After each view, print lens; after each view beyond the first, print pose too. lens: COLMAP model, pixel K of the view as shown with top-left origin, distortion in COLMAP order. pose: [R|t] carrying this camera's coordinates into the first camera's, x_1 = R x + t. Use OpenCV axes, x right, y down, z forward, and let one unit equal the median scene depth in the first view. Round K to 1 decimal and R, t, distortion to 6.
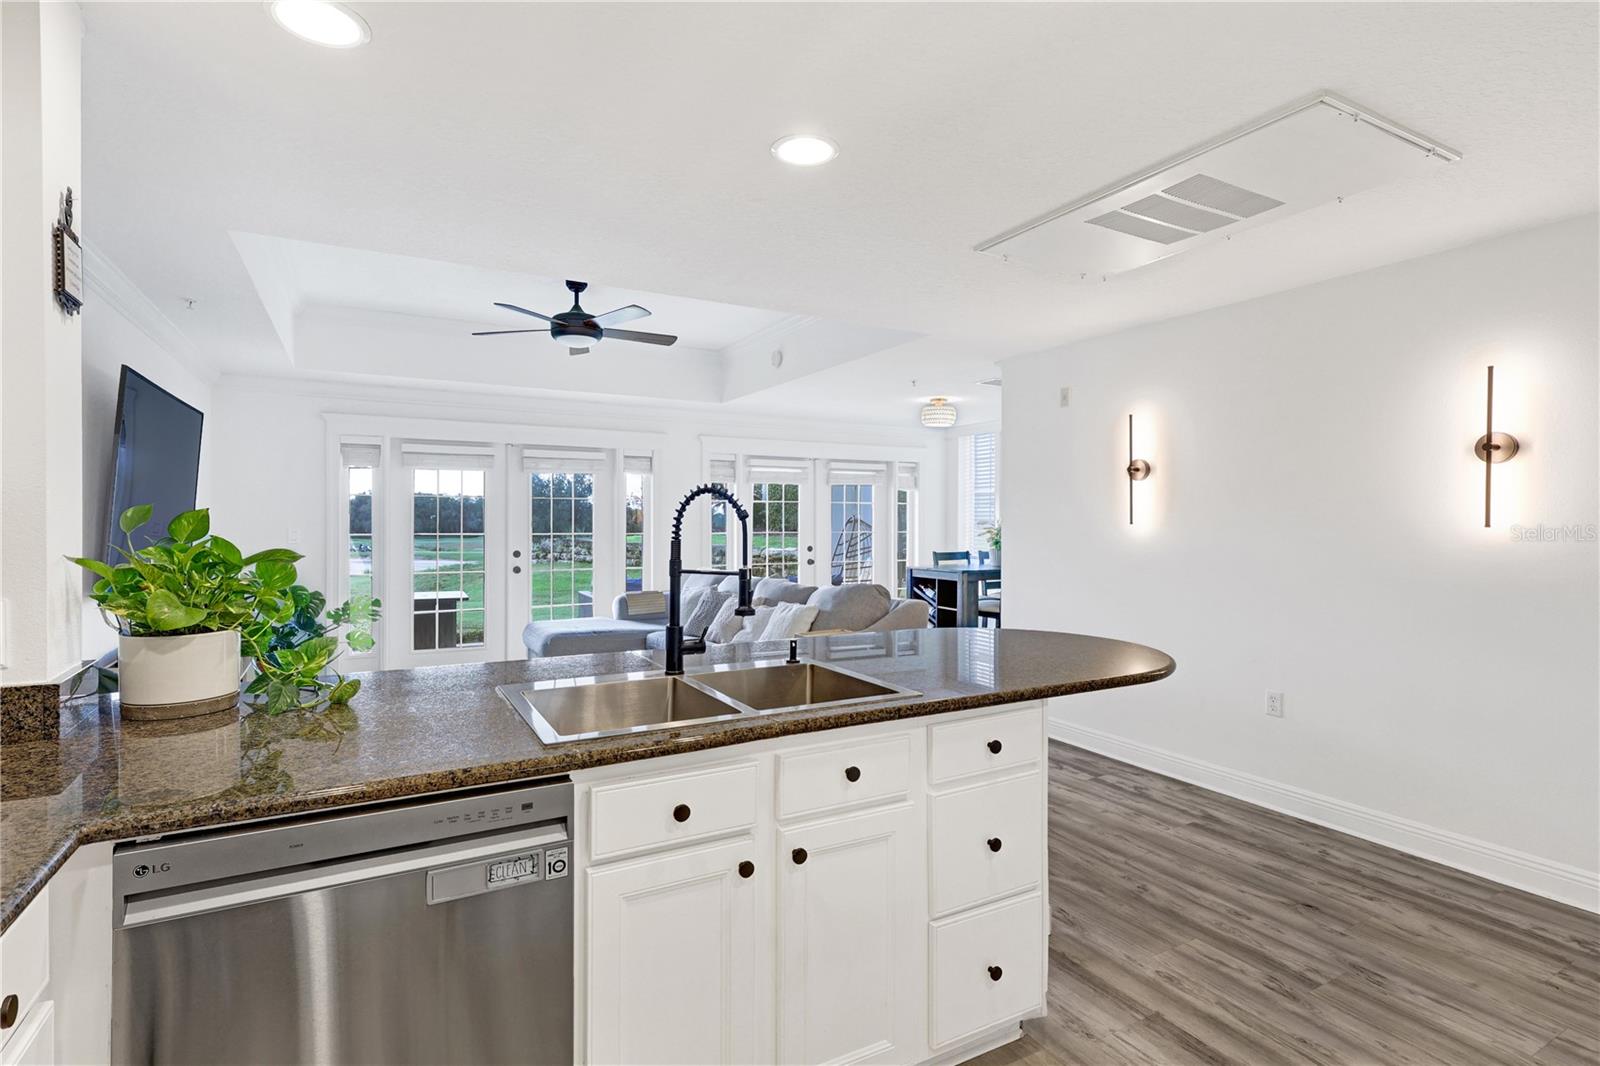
lens RADIAL K [[766.9, 0, 800.0], [0, 766.9, 533.0], [0, 0, 1]] dist [0.001944, 0.000448]
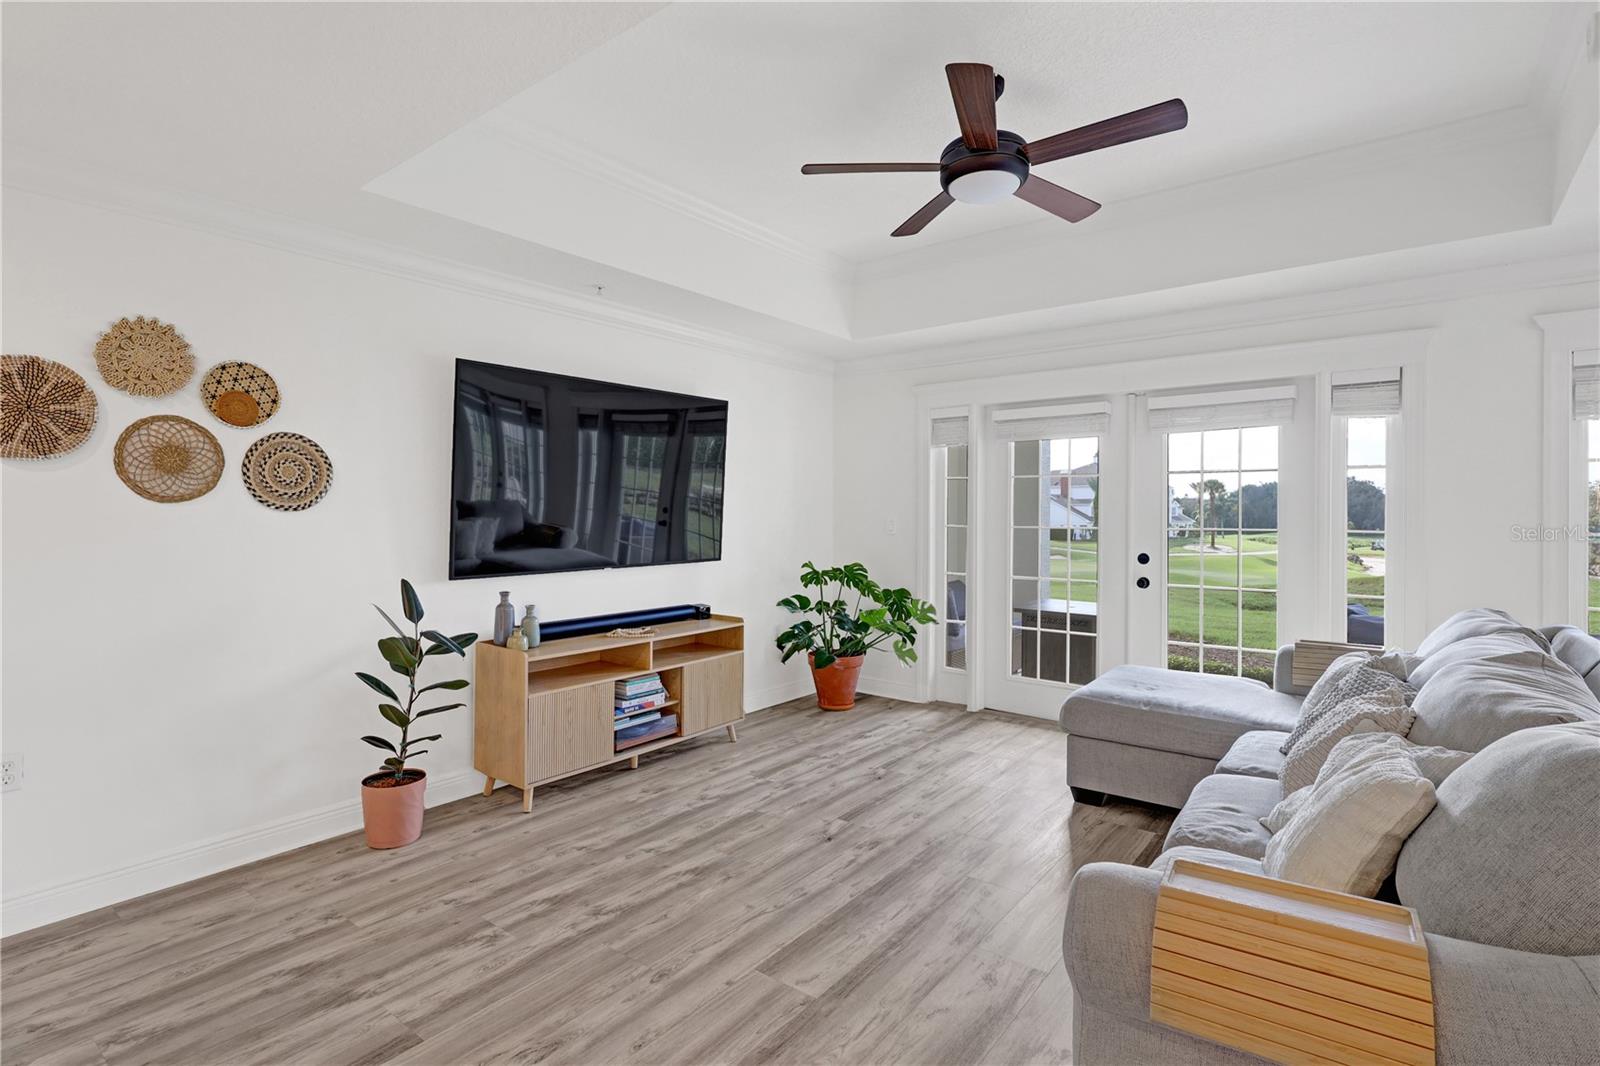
lens RADIAL K [[828.2, 0, 800.0], [0, 828.2, 533.0], [0, 0, 1]] dist [-0.000149, 0.000094]
pose [[0.413969, 0.010206, -0.910234, 0.151232], [-0.006248, 0.999945, 0.008371, 0.001289], [0.910269, 0.002222, 0.414010, 0.431415]]
